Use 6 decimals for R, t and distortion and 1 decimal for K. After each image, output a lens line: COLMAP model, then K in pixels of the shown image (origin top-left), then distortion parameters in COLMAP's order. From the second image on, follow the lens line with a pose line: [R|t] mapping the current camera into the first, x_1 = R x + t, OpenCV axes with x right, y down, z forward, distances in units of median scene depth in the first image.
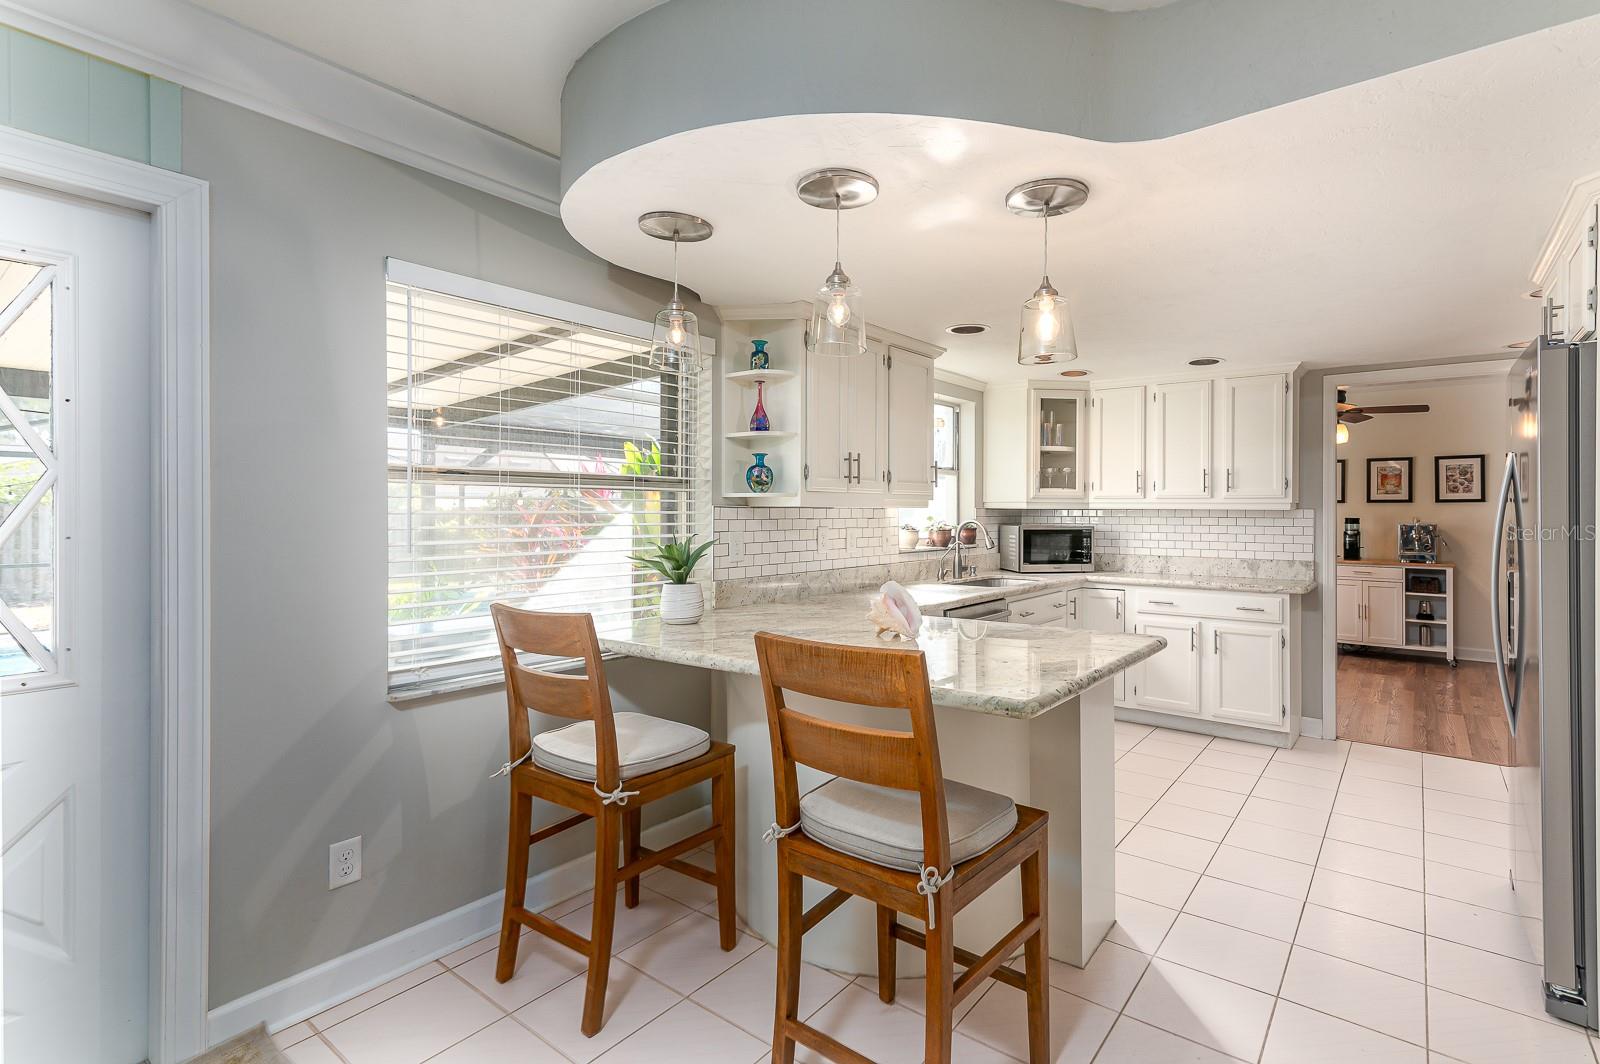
lens RADIAL K [[757.7, 0, 839.2], [0, 757.7, 513.7], [0, 0, 1]] dist [0.009663, 0.000164]
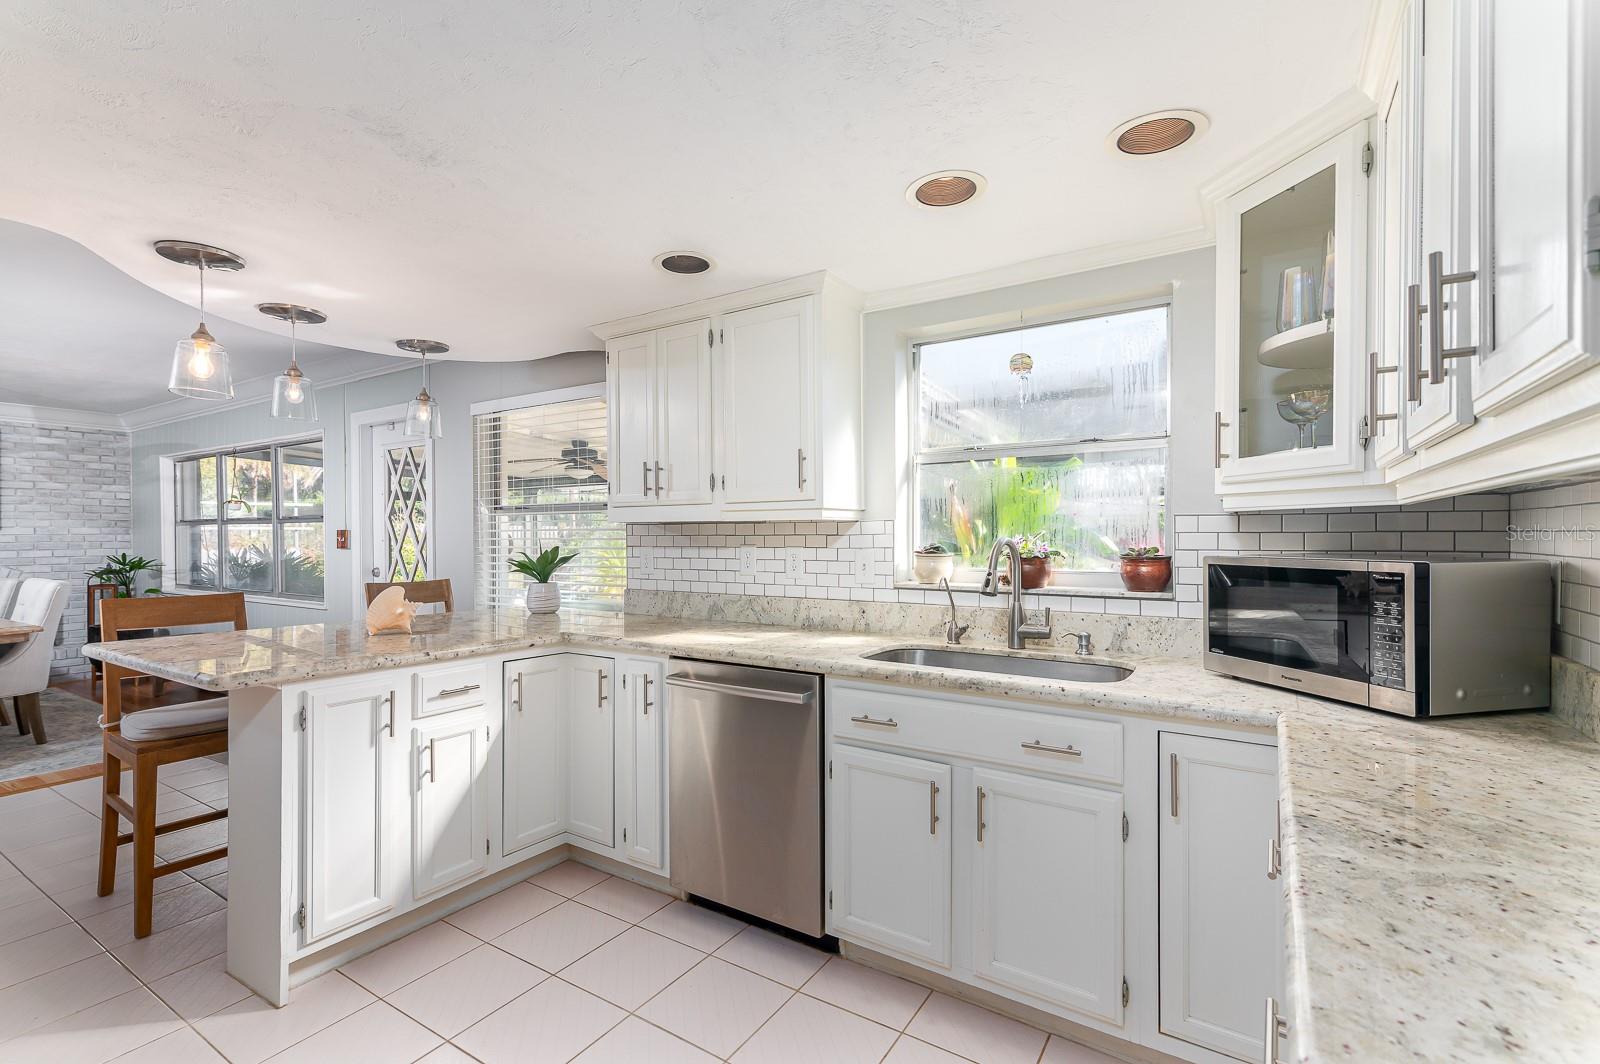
lens RADIAL K [[720.5, 0, 801.3], [0, 720.5, 537.7], [0, 0, 1]] dist [0.012354, -0.000147]
pose [[0.077421, 0.007131, -0.996973, 0.604557], [0.005074, 0.999959, 0.007547, 0.002834], [0.996986, -0.005643, 0.077382, 0.756424]]
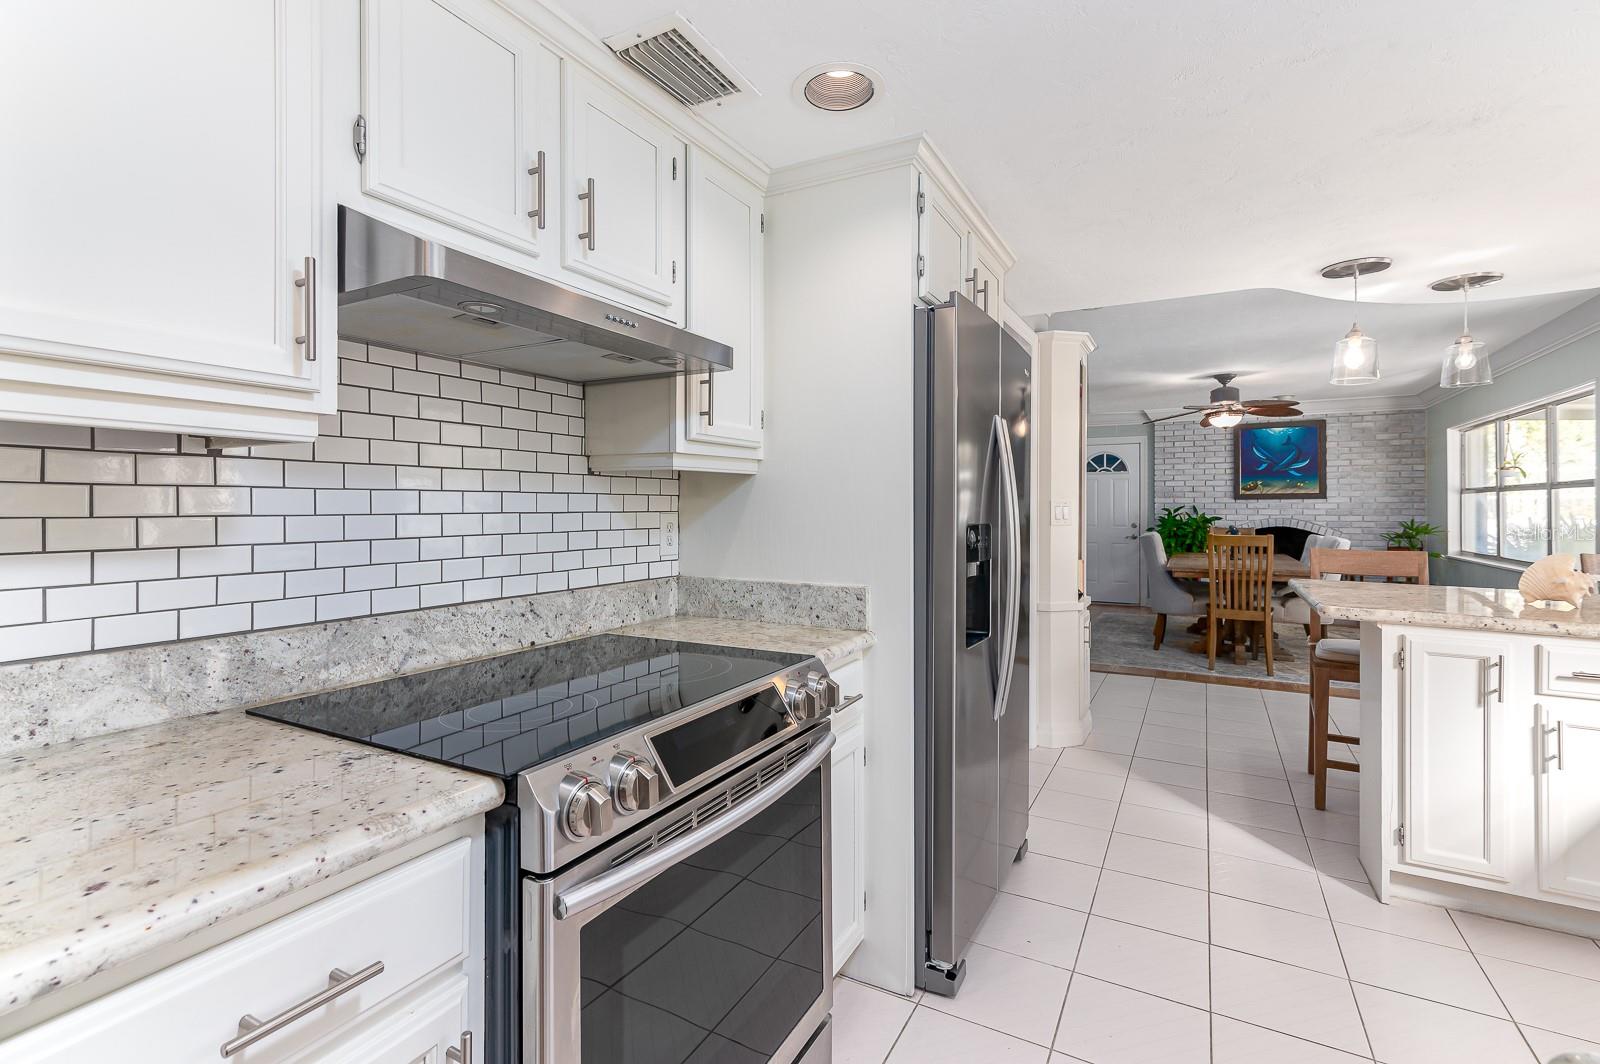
lens RADIAL K [[731.7, 0, 804.2], [0, 731.7, 507.3], [0, 0, 1]] dist [0.000472, 0.000026]
pose [[-0.989412, 0.001646, -0.145128, 0.617258], [0.001911, 0.999997, -0.001684, 0.010617], [0.145125, -0.001944, -0.989411, 0.913387]]
